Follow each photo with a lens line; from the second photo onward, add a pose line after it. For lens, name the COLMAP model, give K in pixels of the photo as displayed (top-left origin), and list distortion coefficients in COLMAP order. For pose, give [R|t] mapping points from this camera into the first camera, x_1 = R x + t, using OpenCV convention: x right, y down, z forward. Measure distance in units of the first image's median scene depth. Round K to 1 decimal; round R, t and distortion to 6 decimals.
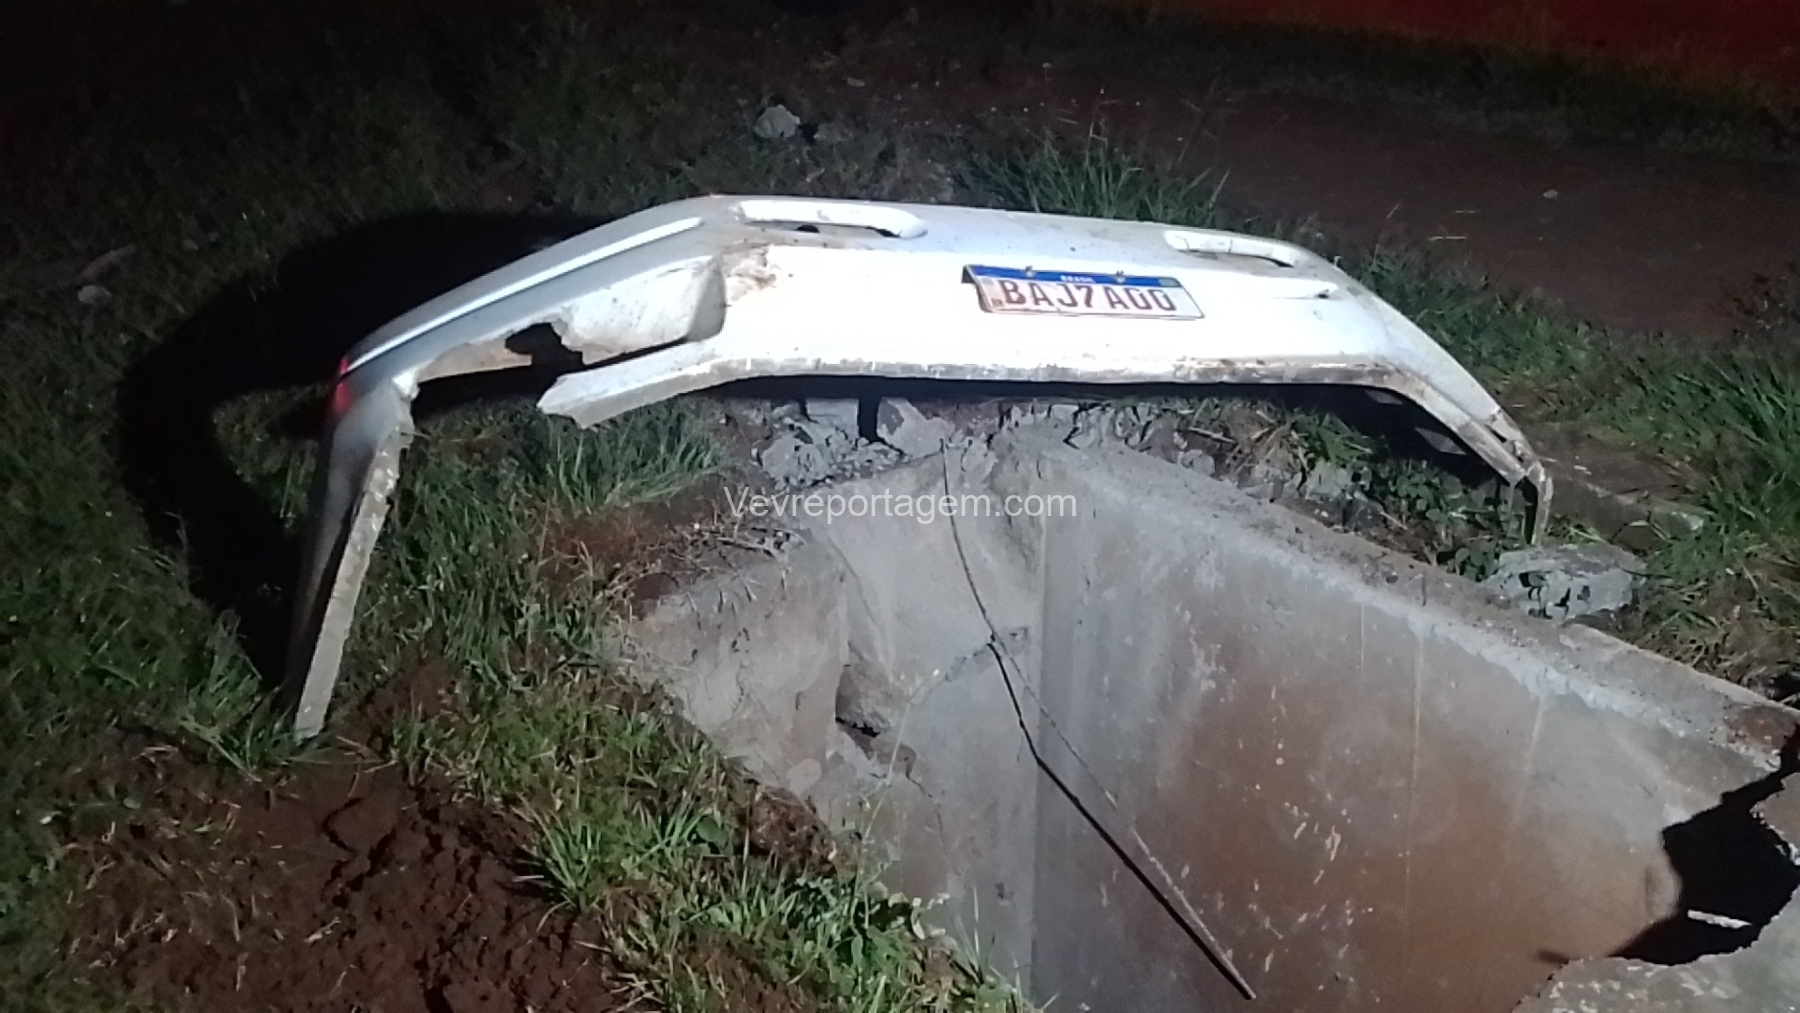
lens RADIAL K [[1448.6, 0, 900.0], [0, 1448.6, 506.5], [0, 0, 1]] dist [0.081145, -0.000737]
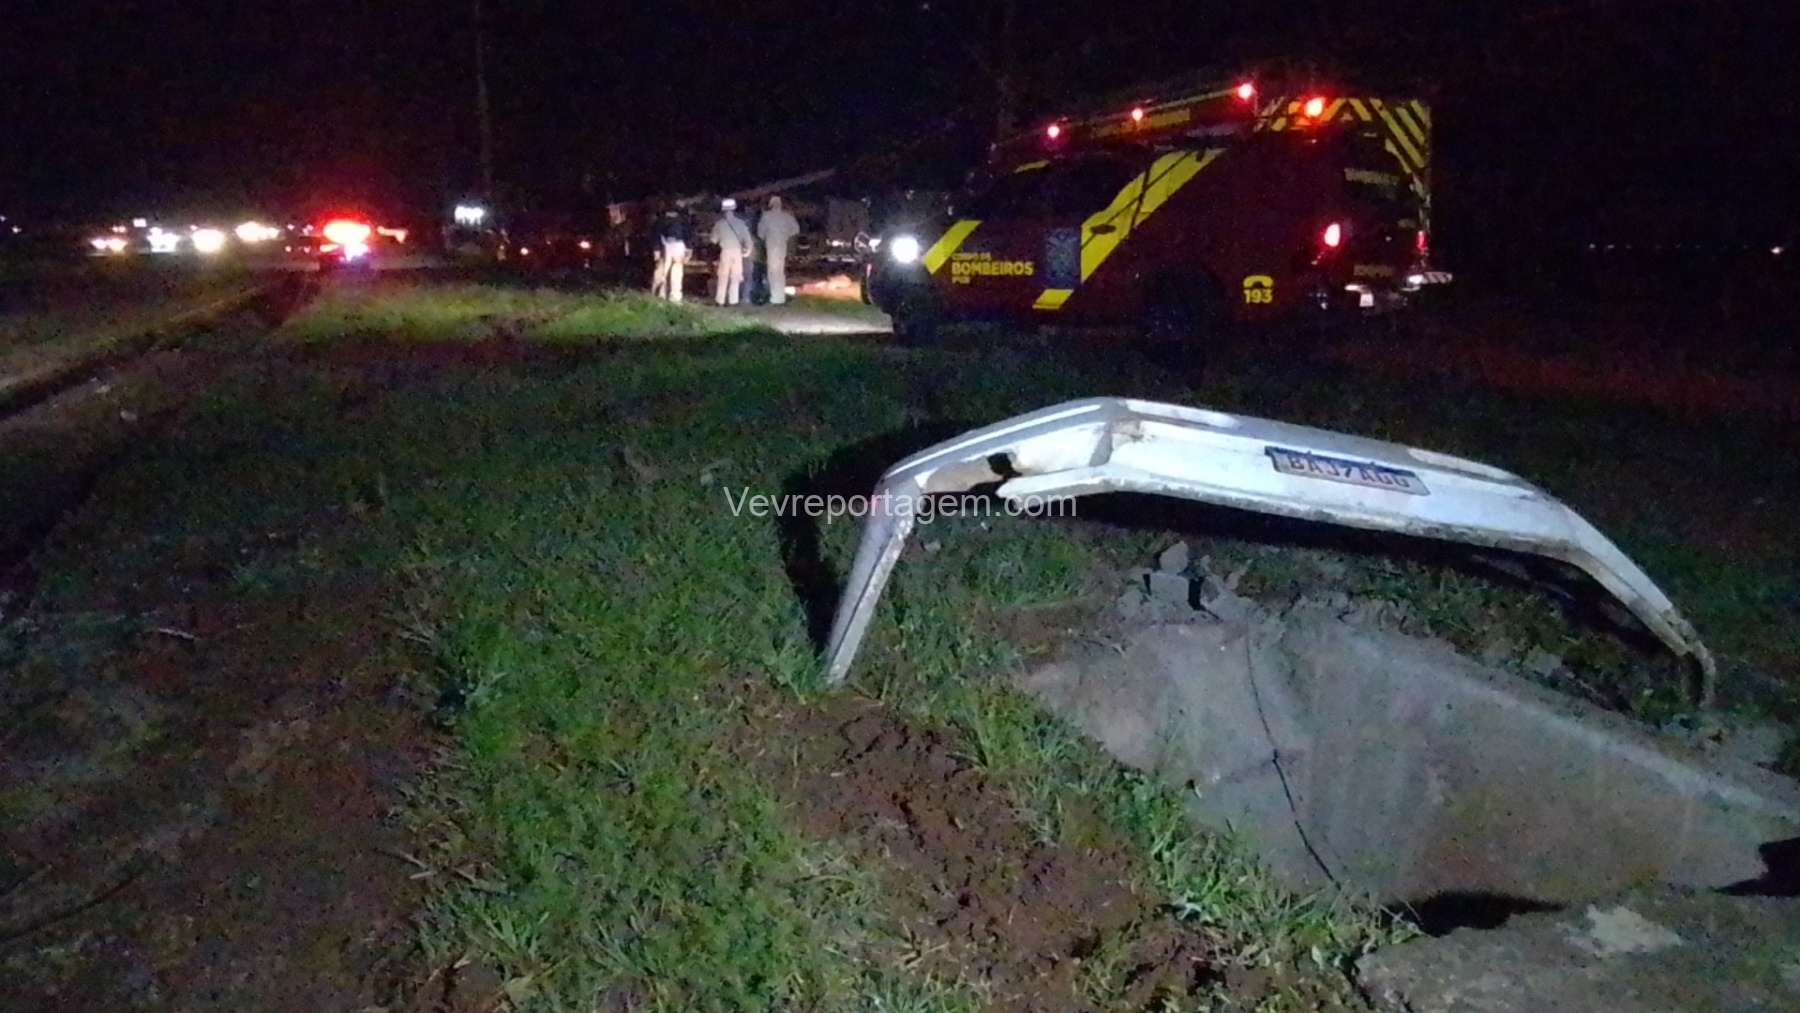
lens RADIAL K [[1189.7, 0, 900.0], [0, 1189.7, 506.5], [0, 0, 1]] dist [-0.003065, 0.002198]
pose [[0.957997, 0.078750, -0.275754, 0.022926], [-0.141060, 0.966591, -0.214019, 0.205038], [0.249687, 0.243927, 0.937100, -0.259780]]
